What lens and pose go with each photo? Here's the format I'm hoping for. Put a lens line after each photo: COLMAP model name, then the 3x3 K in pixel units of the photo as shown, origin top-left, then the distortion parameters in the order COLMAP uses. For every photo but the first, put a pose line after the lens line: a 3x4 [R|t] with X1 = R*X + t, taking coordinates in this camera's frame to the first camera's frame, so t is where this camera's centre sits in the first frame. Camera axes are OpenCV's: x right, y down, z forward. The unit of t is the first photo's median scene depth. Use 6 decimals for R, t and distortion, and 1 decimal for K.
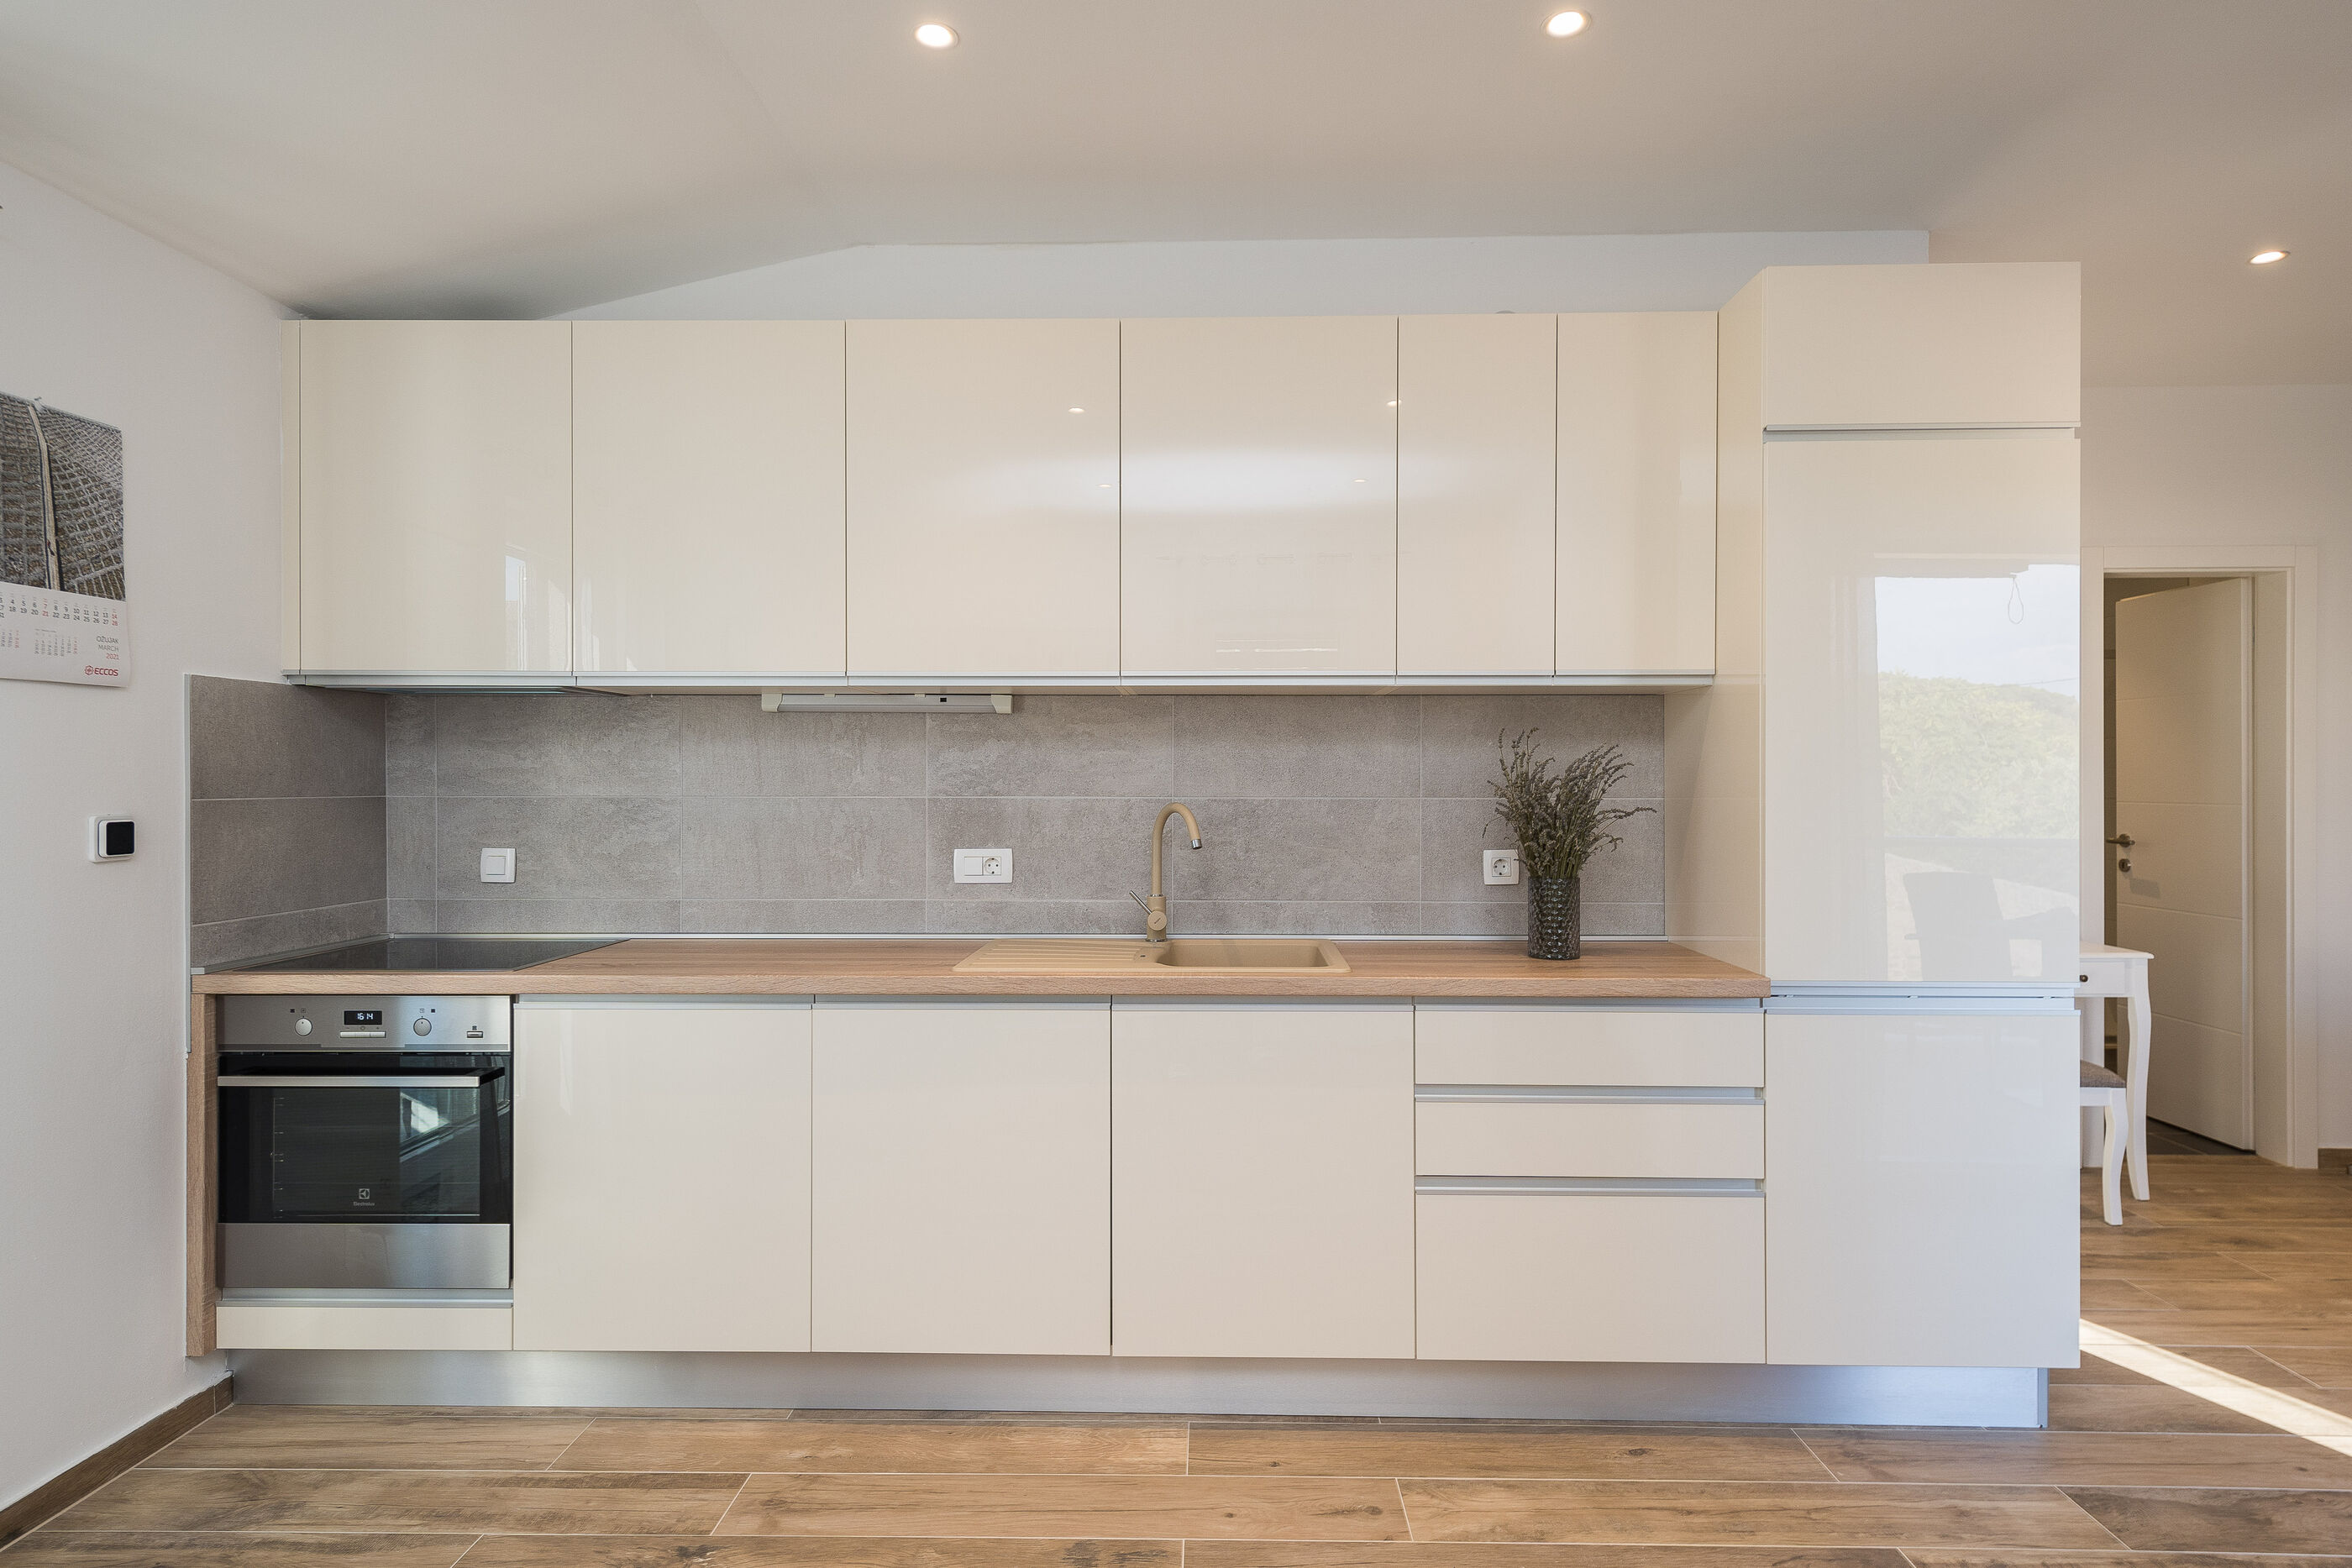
lens RADIAL K [[1289.8, 0, 1207.5], [0, 1289.8, 781.5], [0, 0, 1]] dist [0.009598, -0.002733]
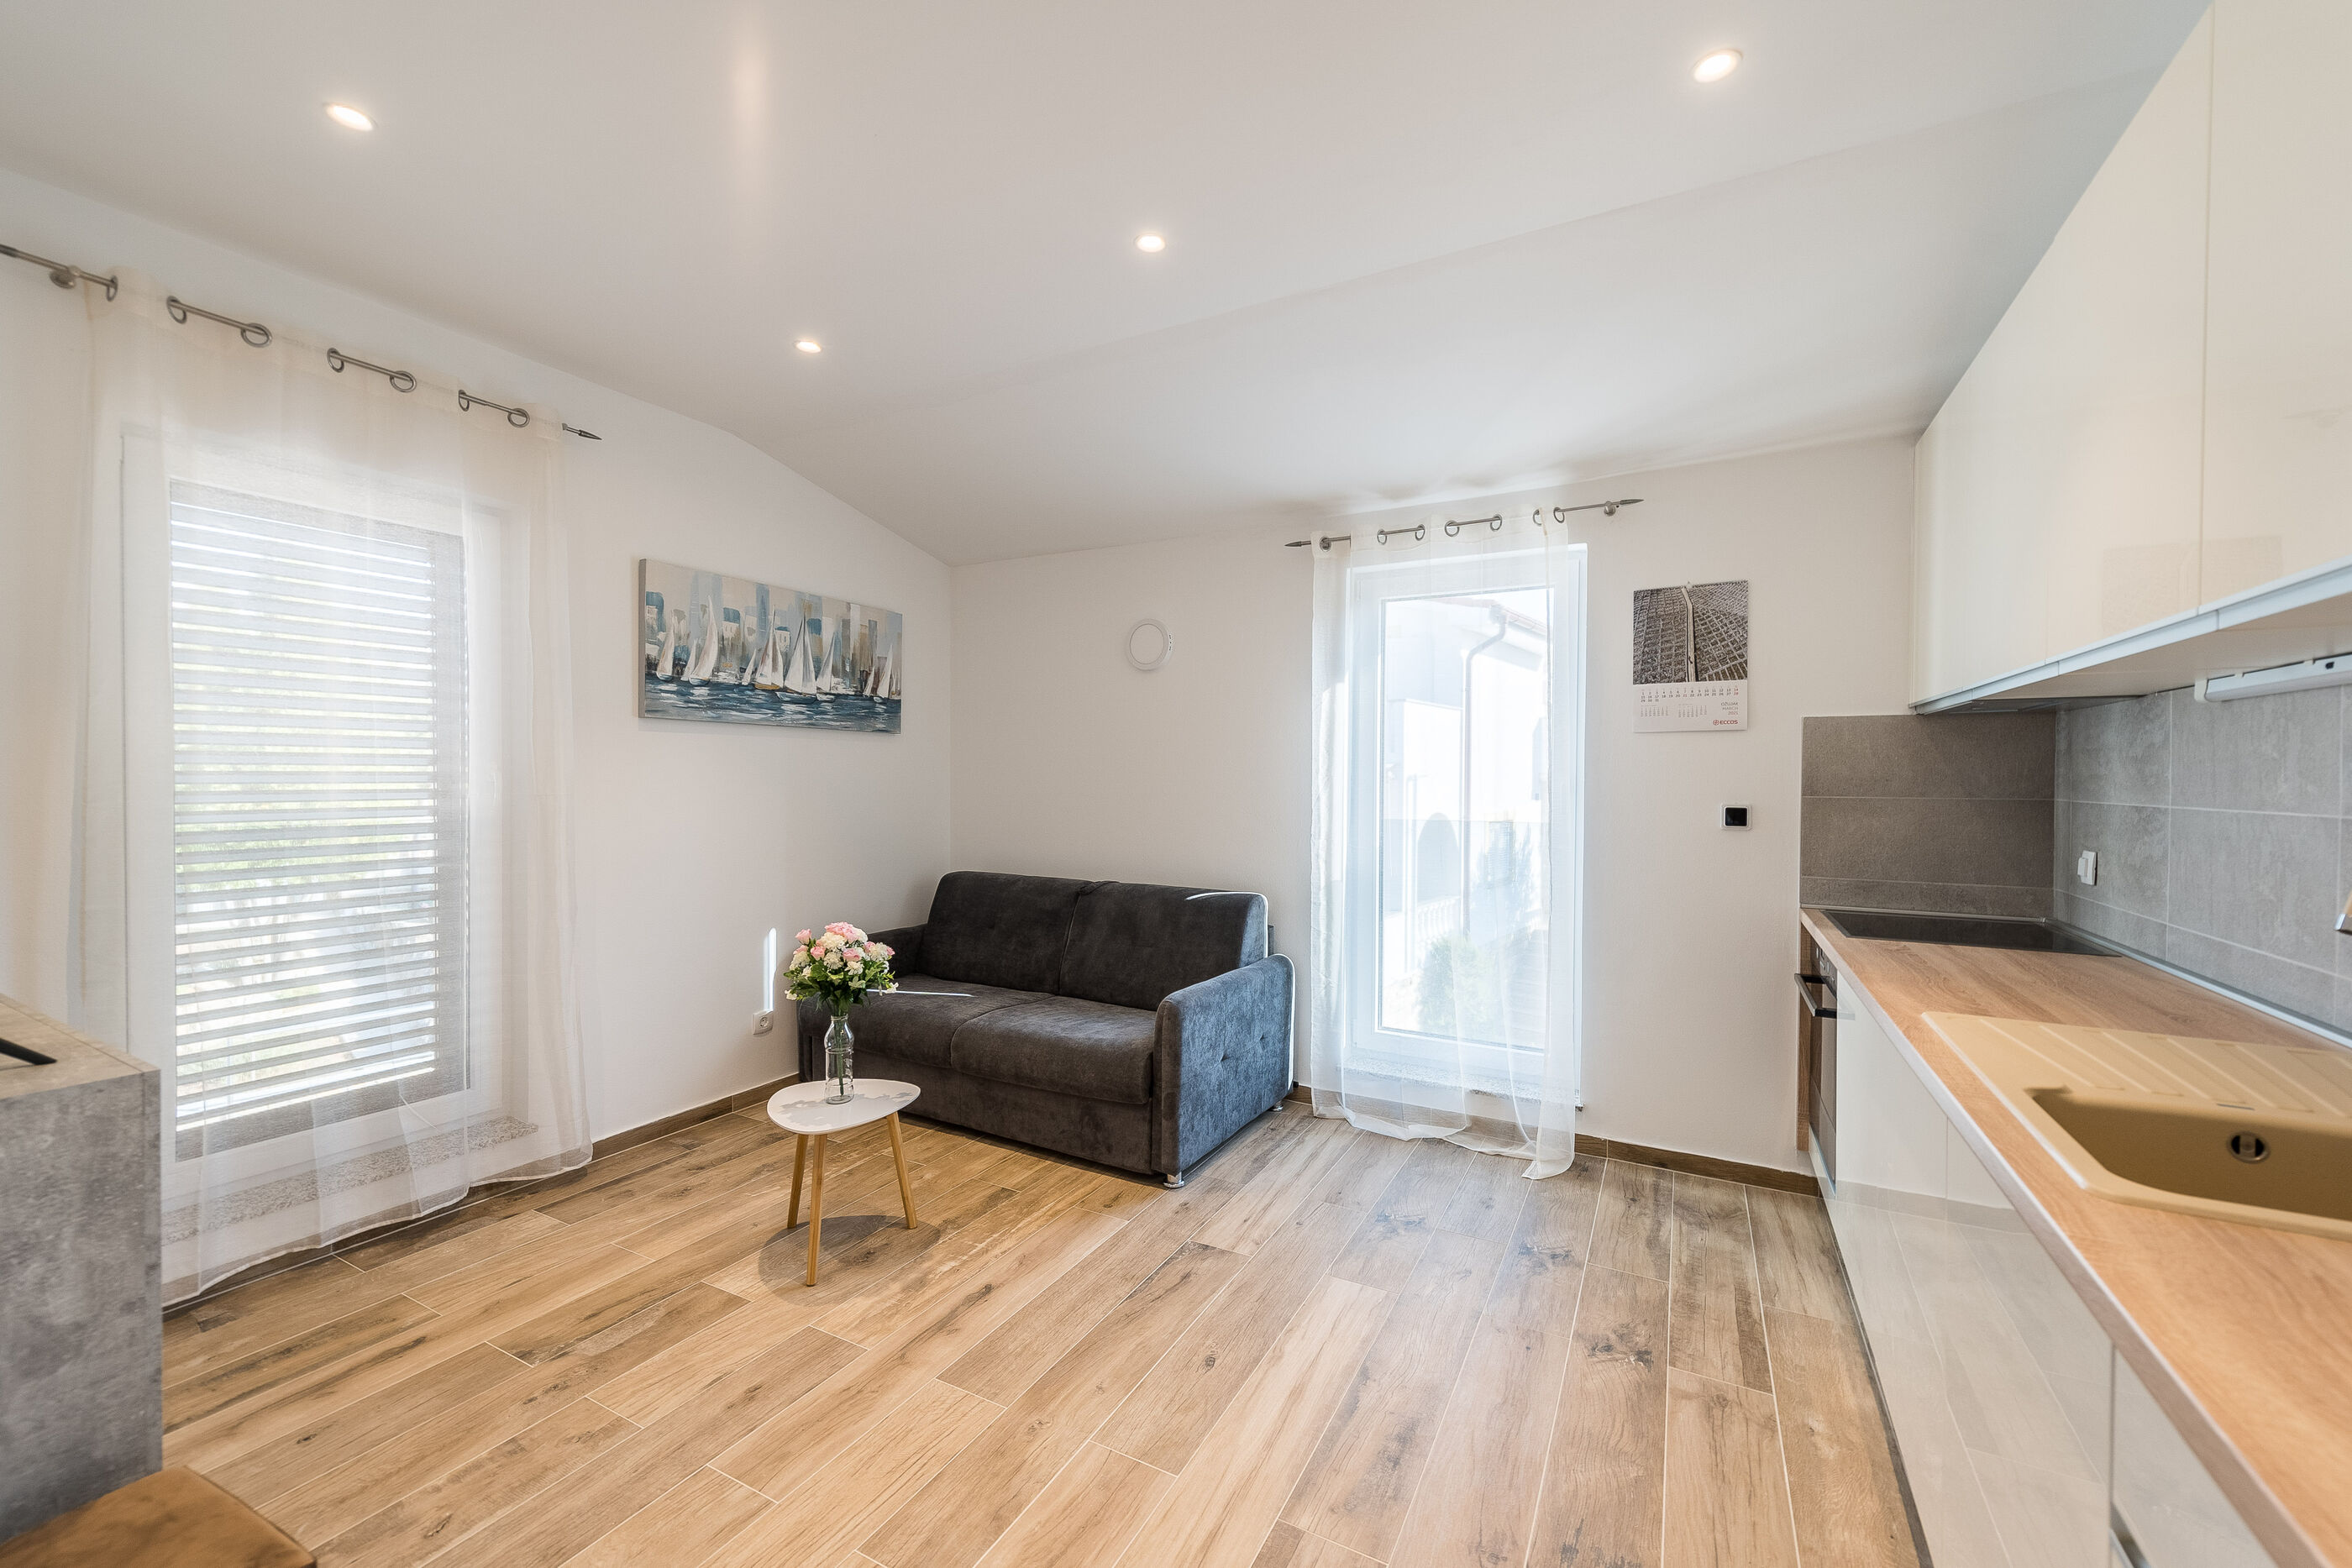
lens RADIAL K [[940.4, 0, 1171.8], [0, 940.4, 778.3], [0, 0, 1]] dist [0.010326, -0.003009]
pose [[-0.470382, 0.000607, -0.882463, 0.587303], [-0.005773, 0.999976, 0.003766, -0.007502], [0.882444, 0.006866, -0.470367, 0.857731]]
